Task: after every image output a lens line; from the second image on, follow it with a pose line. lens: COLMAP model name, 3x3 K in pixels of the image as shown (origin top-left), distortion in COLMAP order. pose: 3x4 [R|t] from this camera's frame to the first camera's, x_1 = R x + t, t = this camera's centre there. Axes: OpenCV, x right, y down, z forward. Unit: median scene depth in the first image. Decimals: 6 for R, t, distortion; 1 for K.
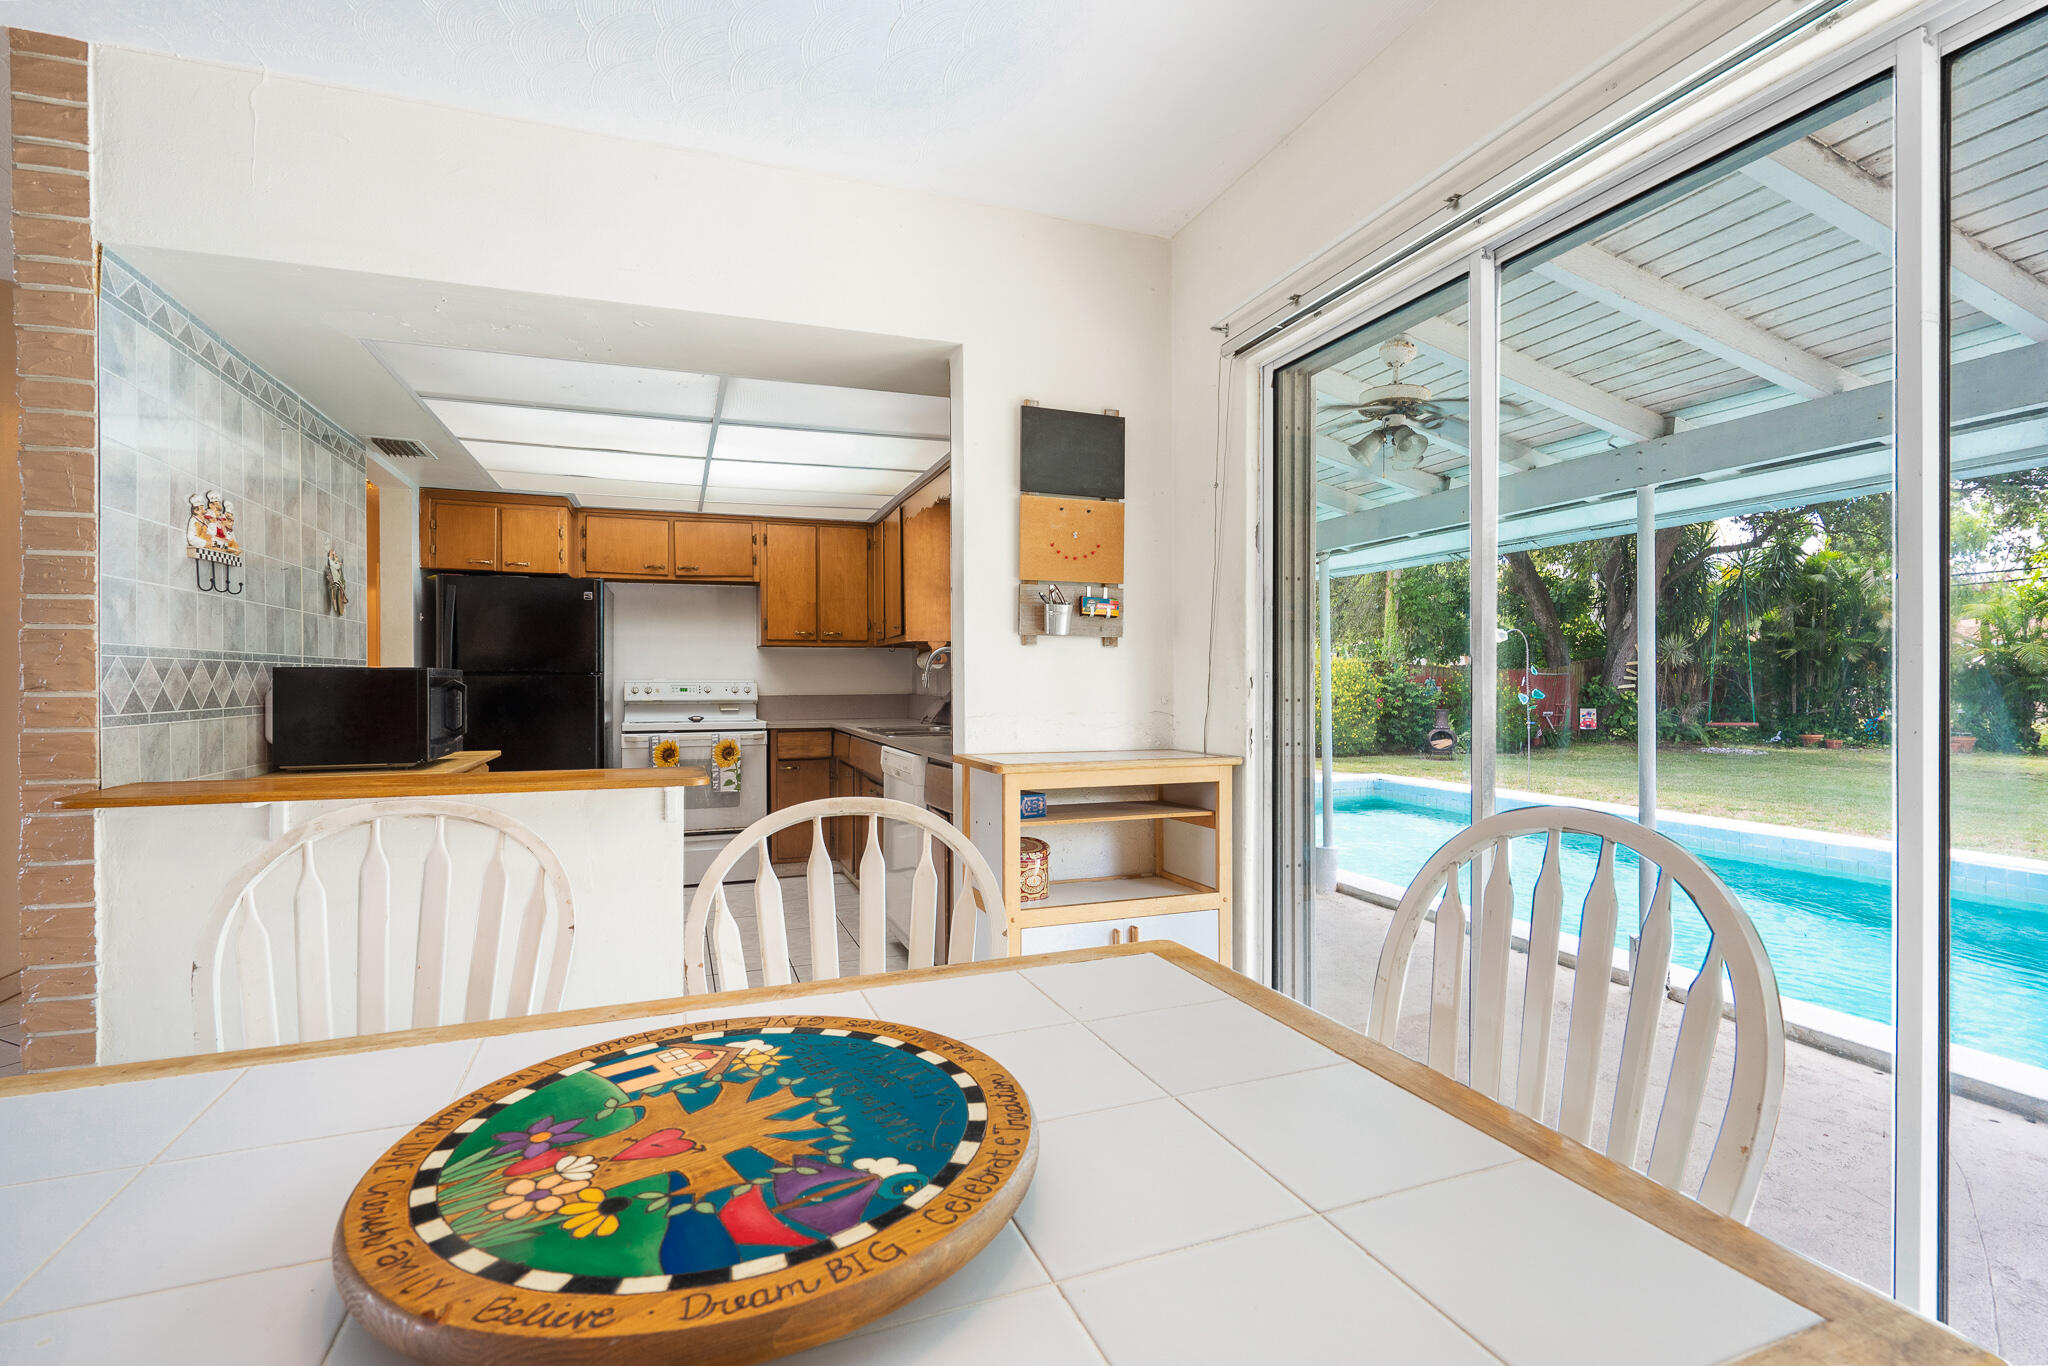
lens RADIAL K [[945.2, 0, 1024.0], [0, 945.2, 683.0], [0, 0, 1]] dist [0.000276, 0.000002]
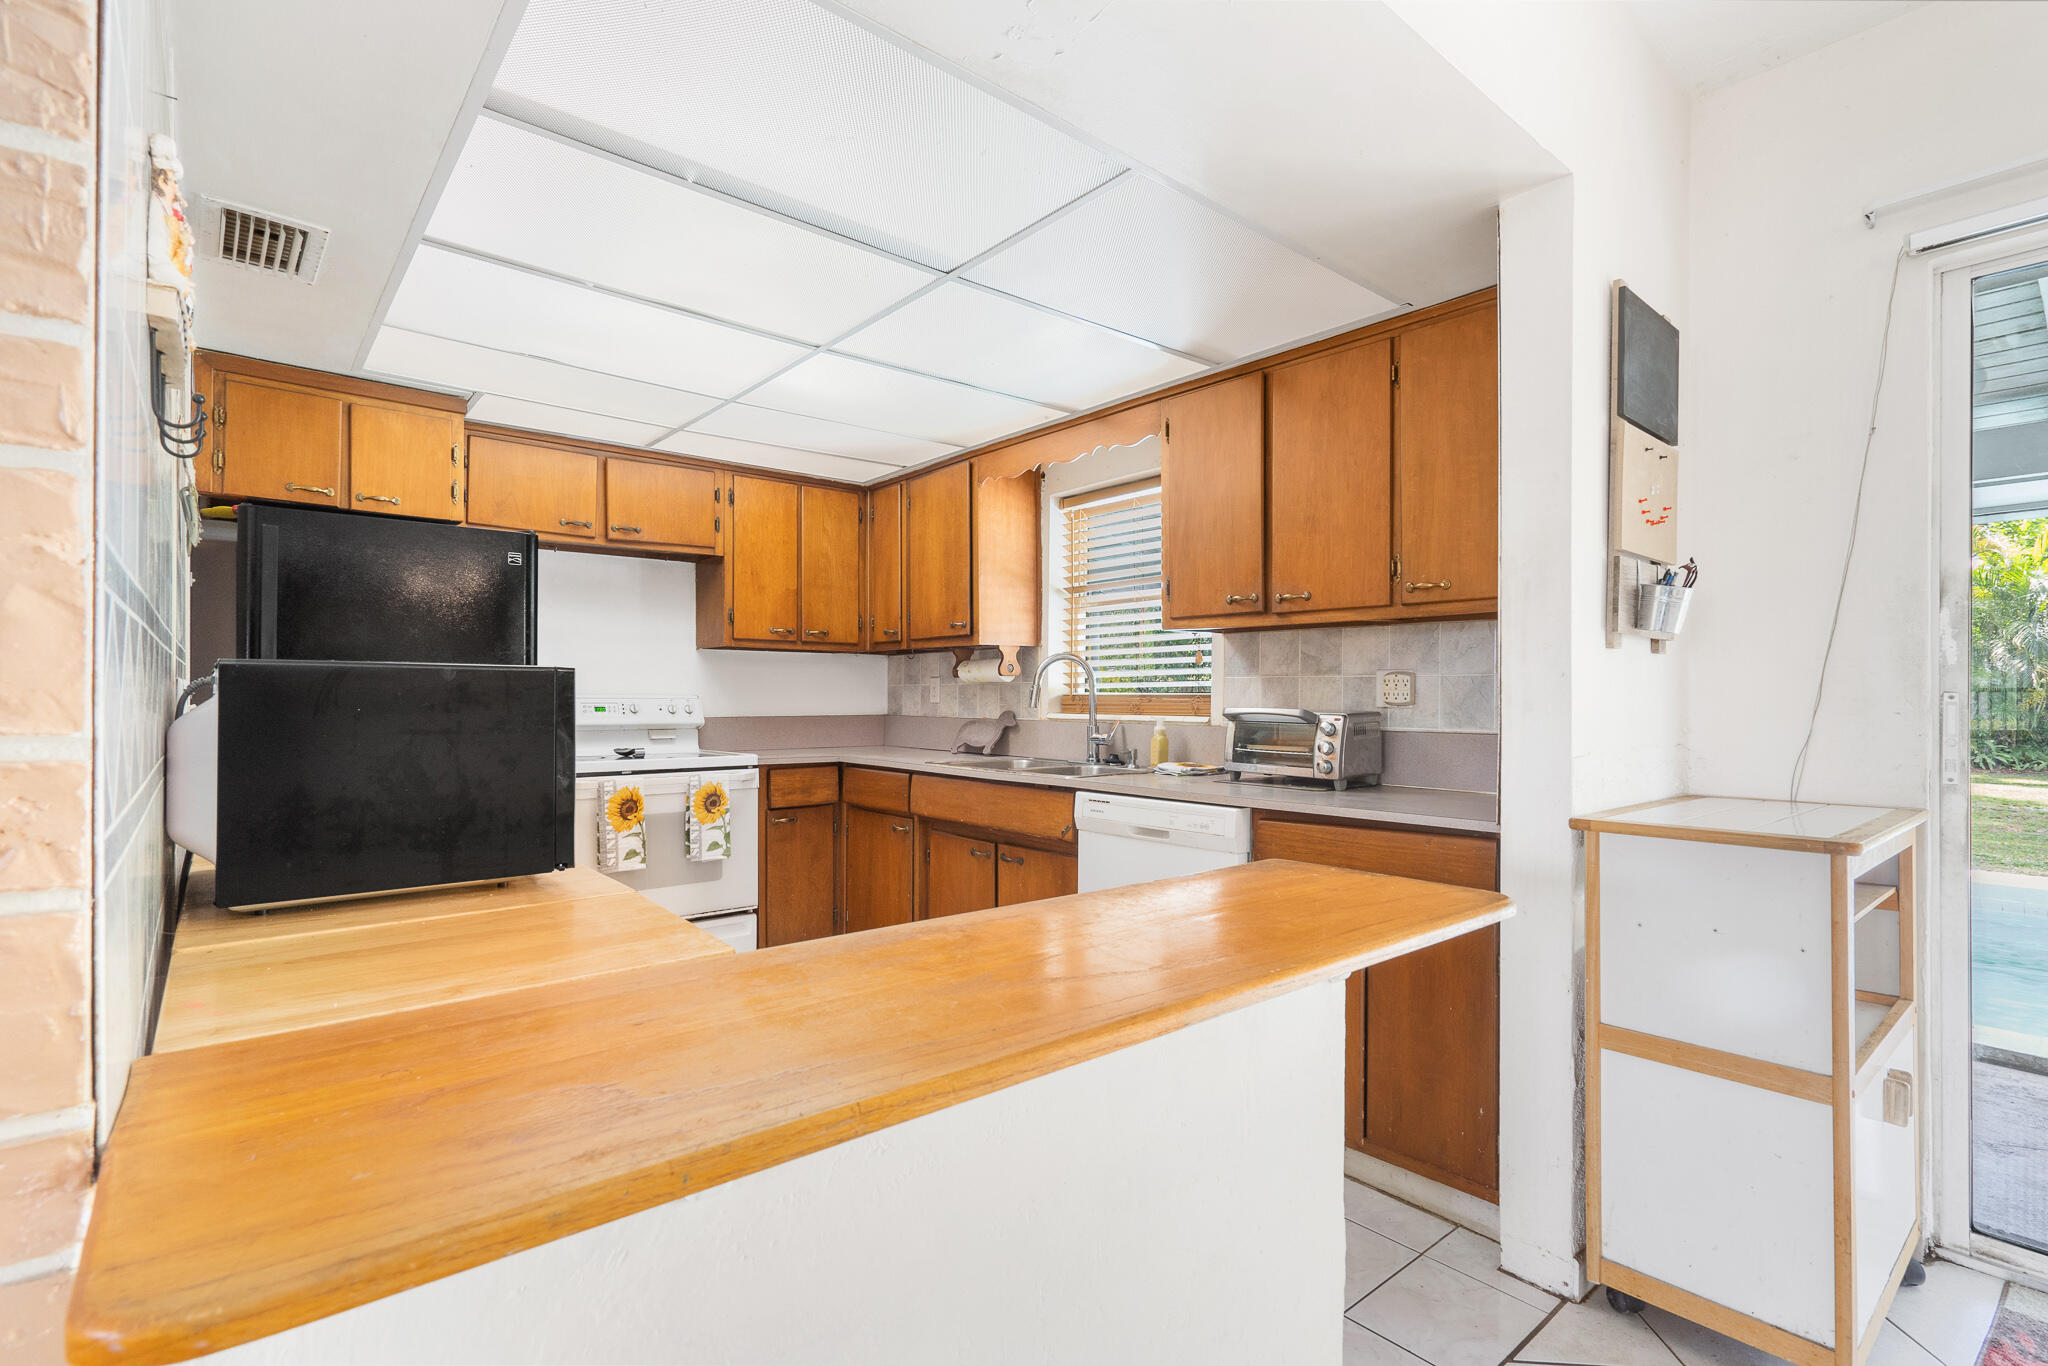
lens RADIAL K [[955.9, 0, 1038.4], [0, 955.9, 691.2], [0, 0, 1]] dist [-0.001304, -0.000292]
pose [[0.937909, 0.008083, 0.346788, -0.332892], [-0.005059, 0.999941, -0.009623, -0.000708], [-0.346845, 0.007271, 0.937894, 0.272590]]
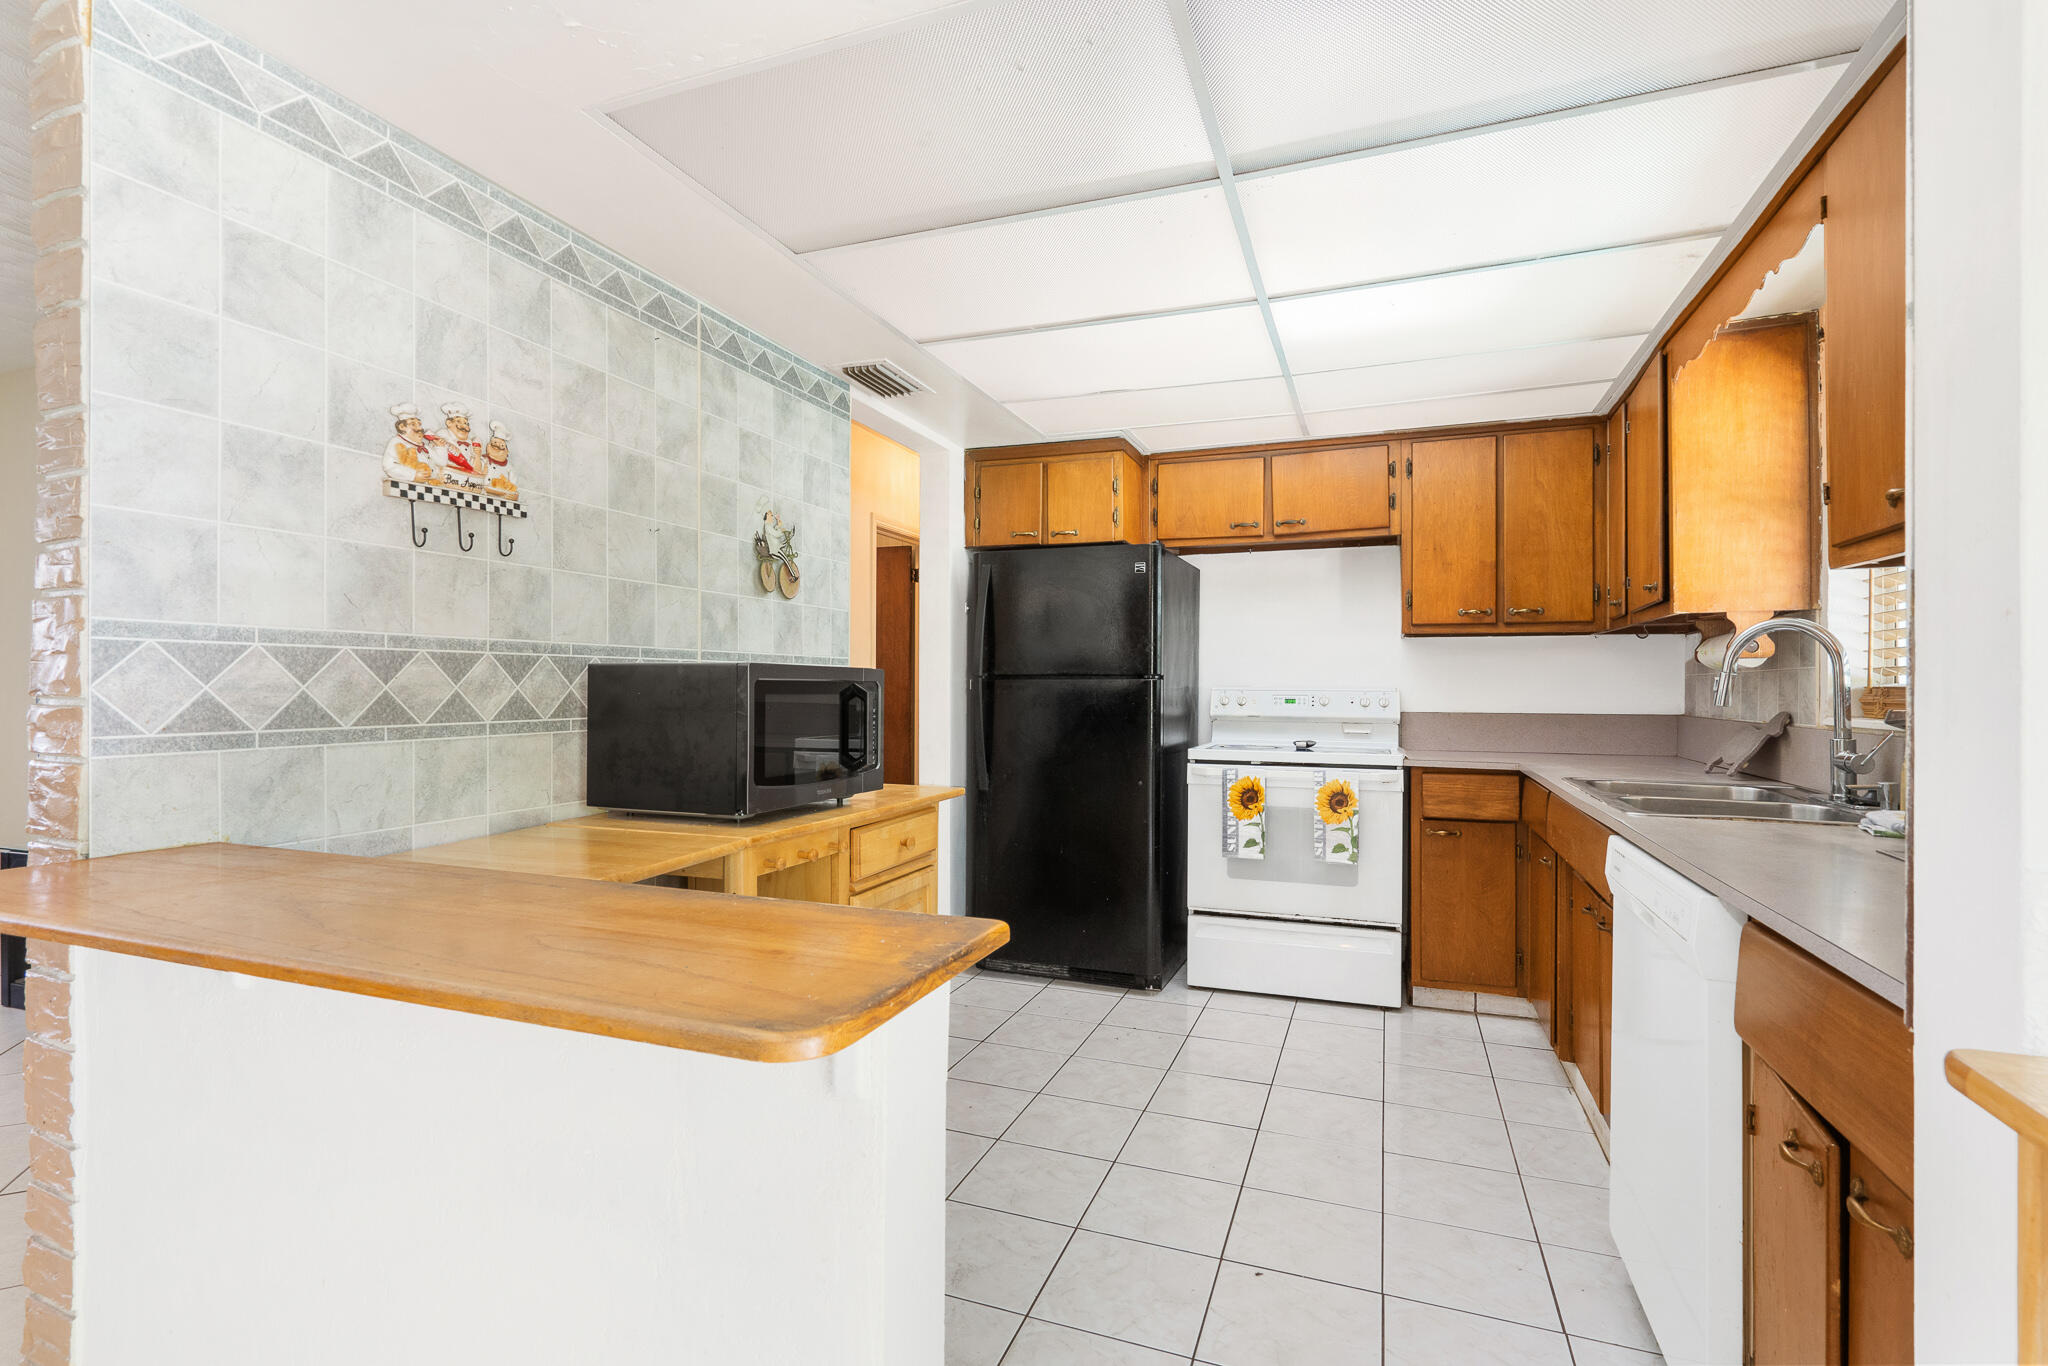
lens RADIAL K [[963.7, 0, 1021.4], [0, 963.7, 680.1], [0, 0, 1]] dist [-0.000139, 0.000299]
pose [[0.753962, 0.001957, -0.656915, -0.047527], [-0.009317, 0.999927, -0.007714, -0.001045], [0.656852, 0.011937, 0.753925, 0.369399]]
